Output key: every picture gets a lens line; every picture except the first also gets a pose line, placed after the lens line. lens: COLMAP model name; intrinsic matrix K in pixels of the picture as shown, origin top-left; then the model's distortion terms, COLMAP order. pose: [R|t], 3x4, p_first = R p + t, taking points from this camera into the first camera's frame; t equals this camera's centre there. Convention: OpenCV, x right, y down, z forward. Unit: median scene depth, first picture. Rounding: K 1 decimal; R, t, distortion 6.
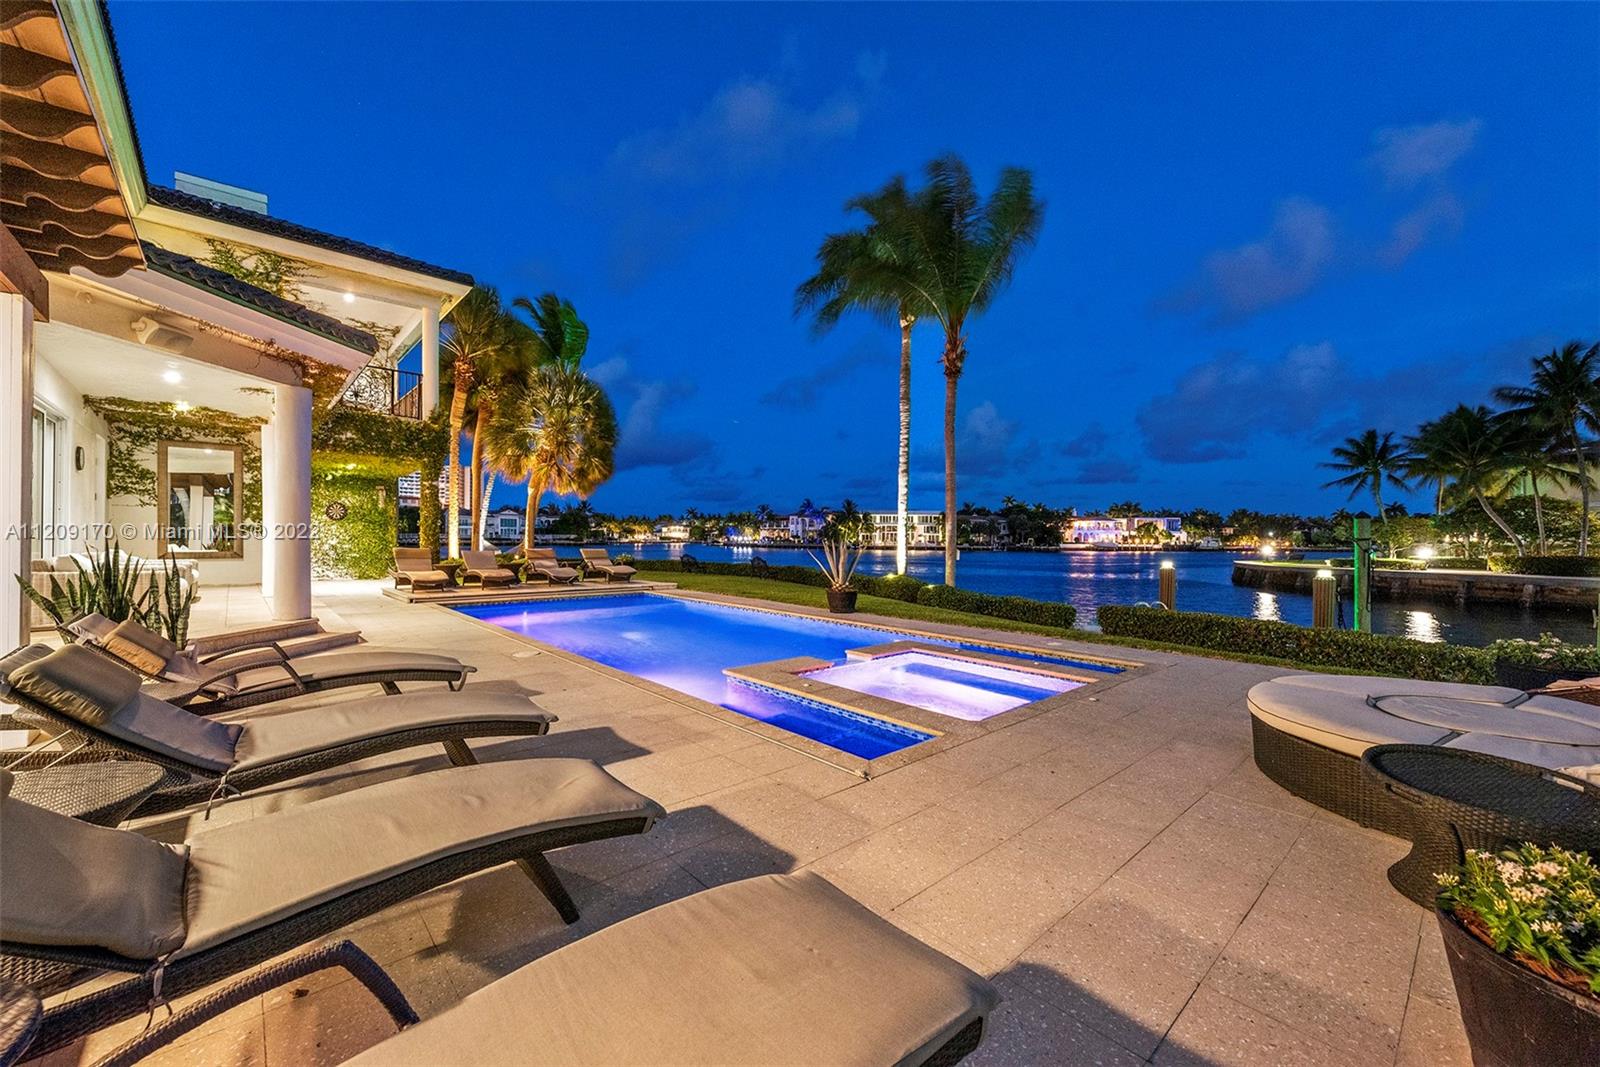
lens RADIAL K [[629.4, 0, 800.0], [0, 629.4, 533.5], [0, 0, 1]] dist [0.014113, -0.005168]
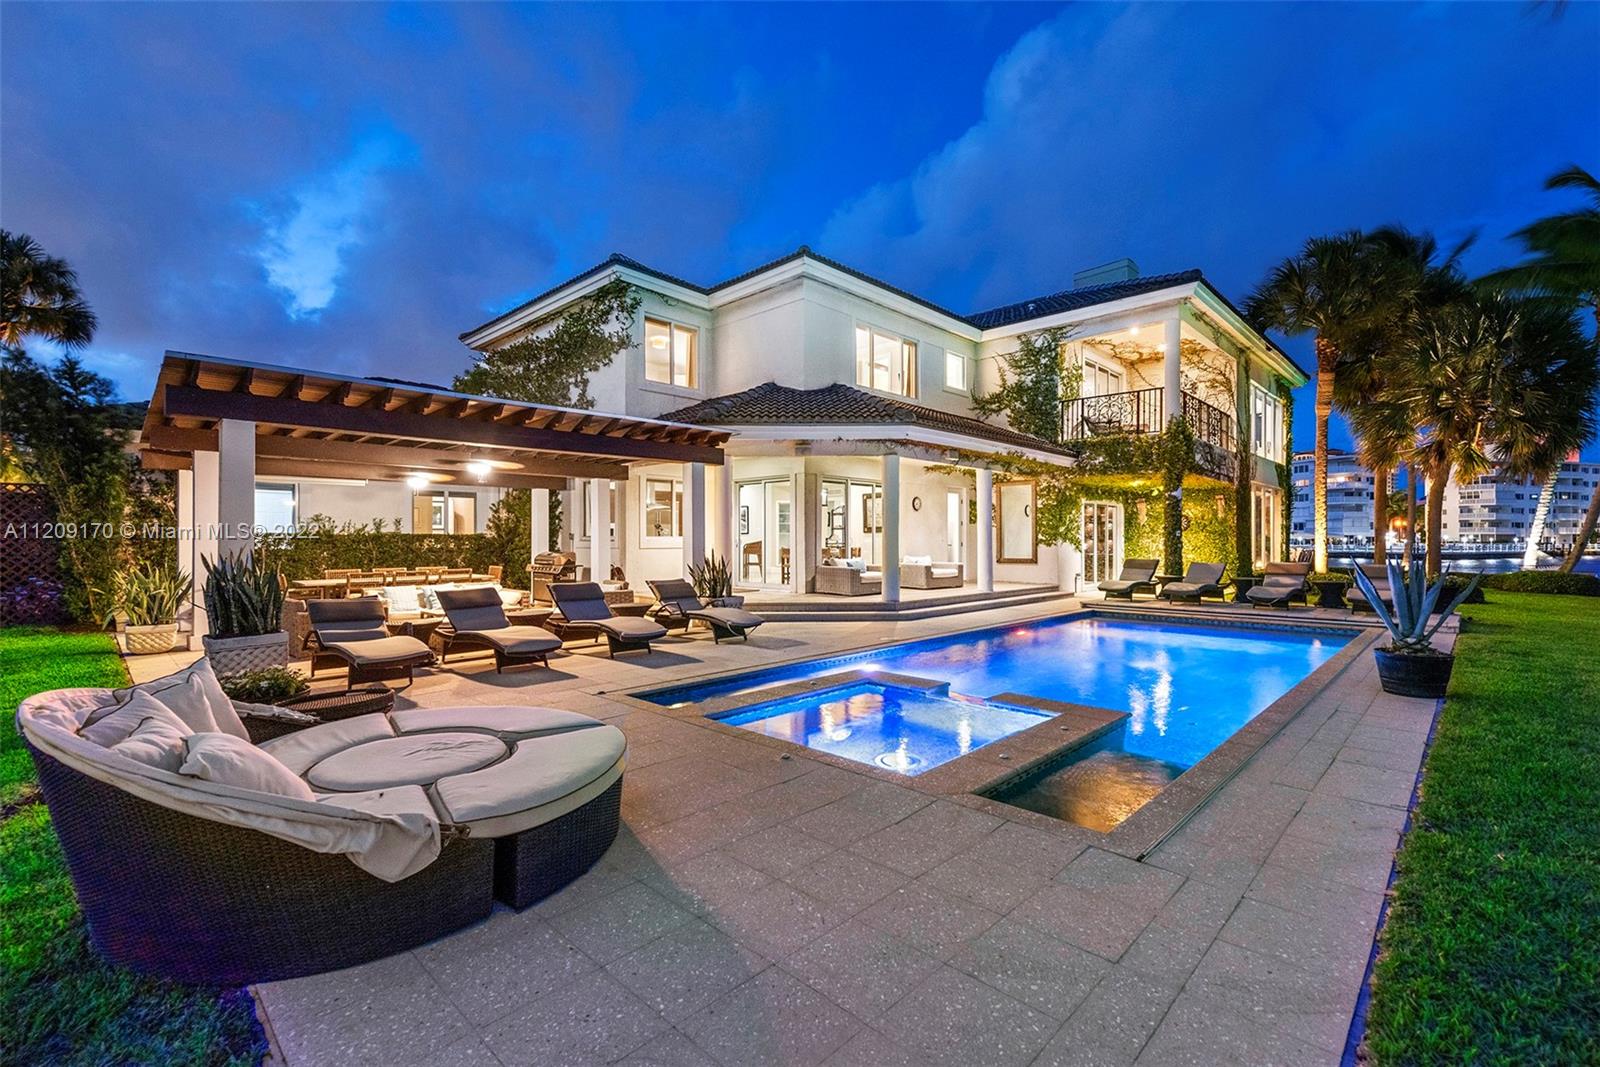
lens RADIAL K [[697.4, 0, 800.0], [0, 697.4, 533.5], [0, 0, 1]] dist [0.001145, 0.000077]
pose [[0.075186, -0.018500, -0.996998, 0.453214], [0.007139, 0.999812, -0.018014, -0.000911], [0.997144, -0.005763, 0.075304, 0.317033]]
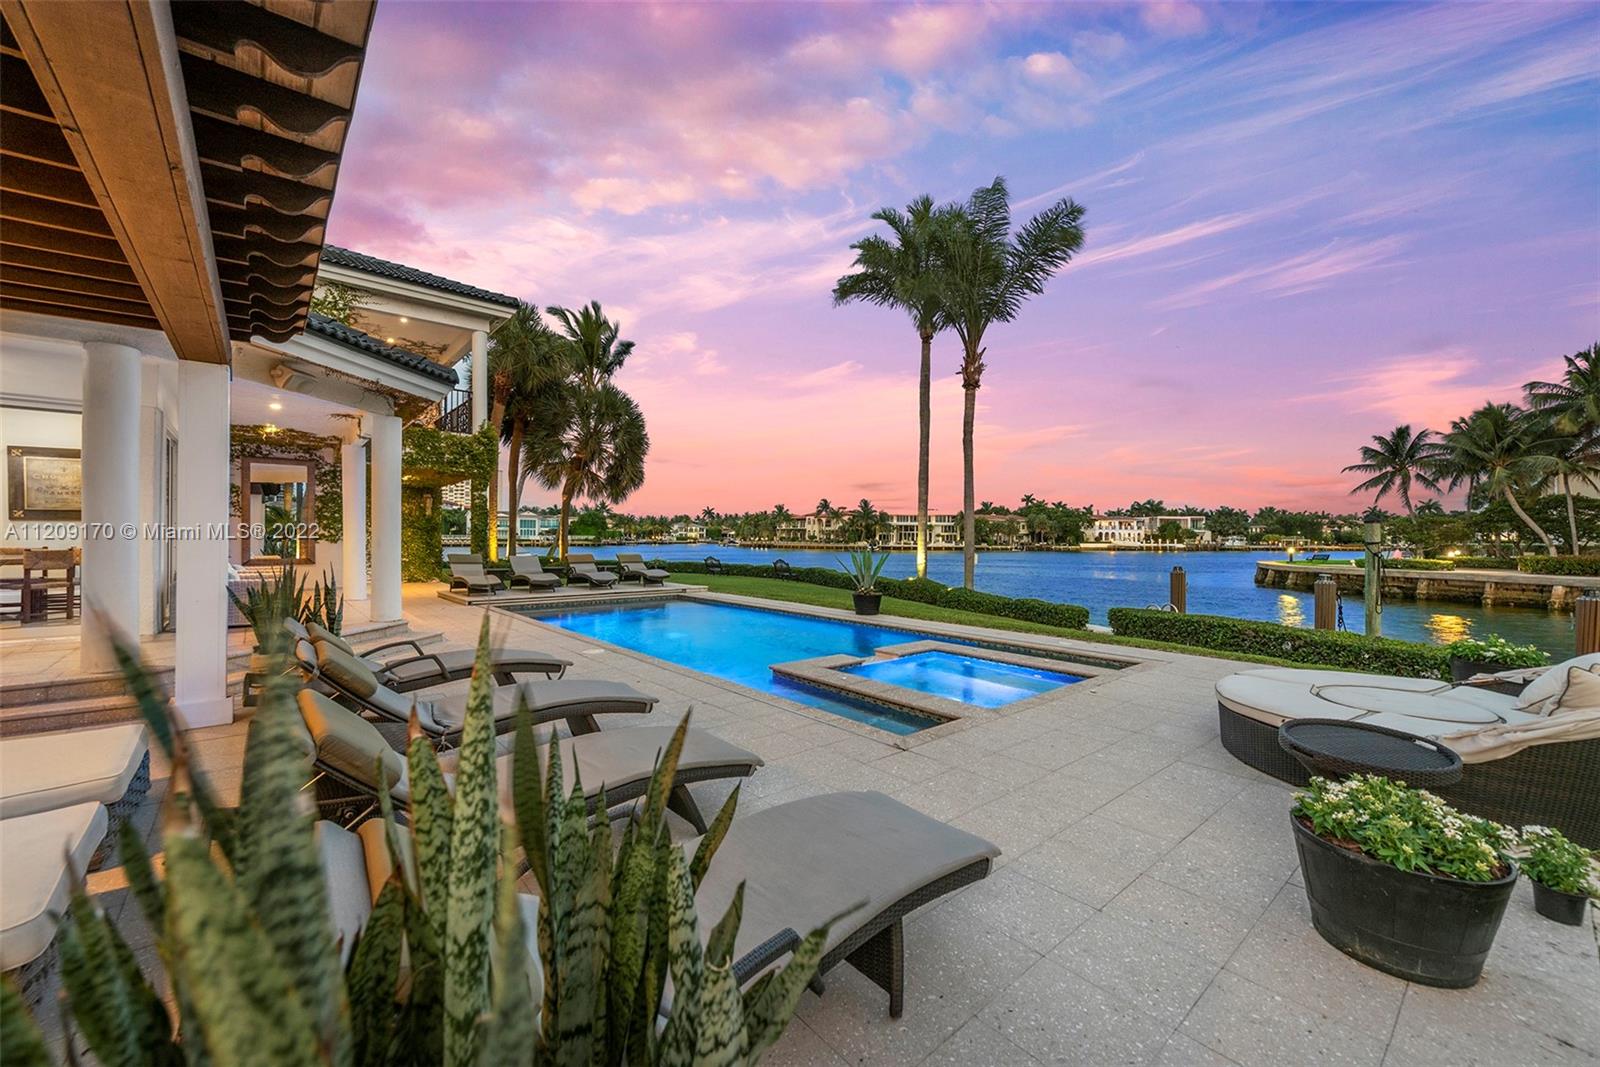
lens RADIAL K [[637.8, 0, 800.0], [0, 637.8, 533.5], [0, 0, 1]] dist [0.007751, -0.000169]
pose [[0.999708, -0.002610, -0.024015, -0.016320], [0.002632, 0.999996, 0.000874, -0.010784], [0.024013, -0.000937, 0.999711, -0.069111]]
